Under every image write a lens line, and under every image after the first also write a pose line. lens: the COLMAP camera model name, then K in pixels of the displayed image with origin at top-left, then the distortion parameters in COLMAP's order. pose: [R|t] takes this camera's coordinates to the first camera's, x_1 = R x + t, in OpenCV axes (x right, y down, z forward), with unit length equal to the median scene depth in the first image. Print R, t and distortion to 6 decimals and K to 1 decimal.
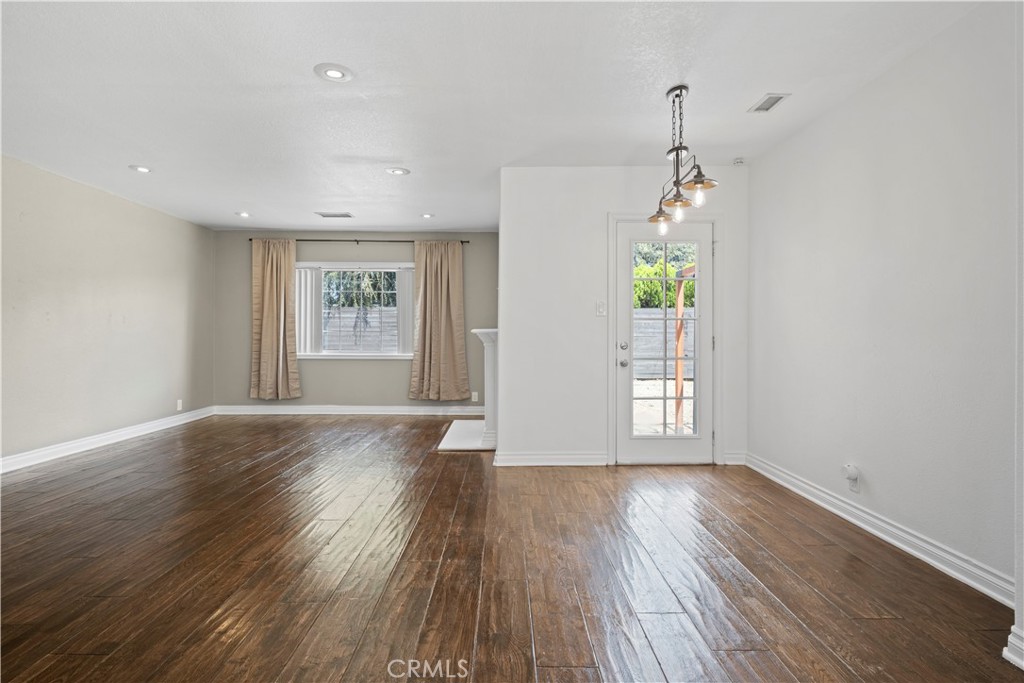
lens RADIAL K [[525.4, 0, 507.5], [0, 525.4, 331.4], [0, 0, 1]] dist [-0.005791, 0.002318]
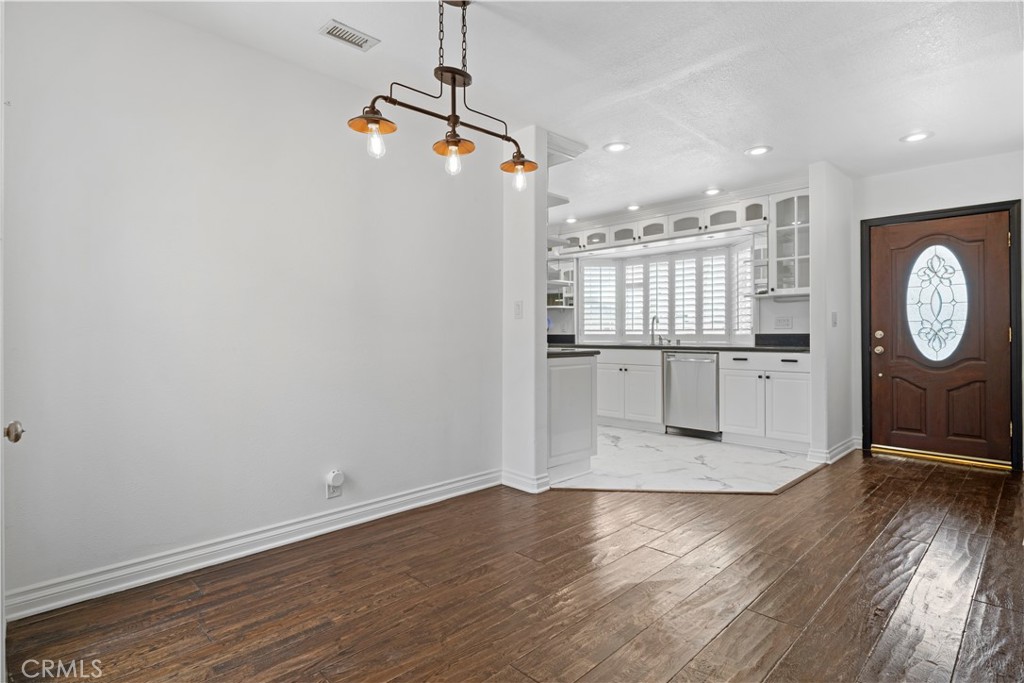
lens RADIAL K [[525.4, 0, 506.1], [0, 525.4, 334.0], [0, 0, 1]] dist [-0.005791, 0.002318]
pose [[-0.693619, 0.000214, 0.720342, -0.111274], [-0.002053, 0.999995, -0.002274, 0.005572], [-0.720339, -0.003056, -0.693616, 0.667576]]
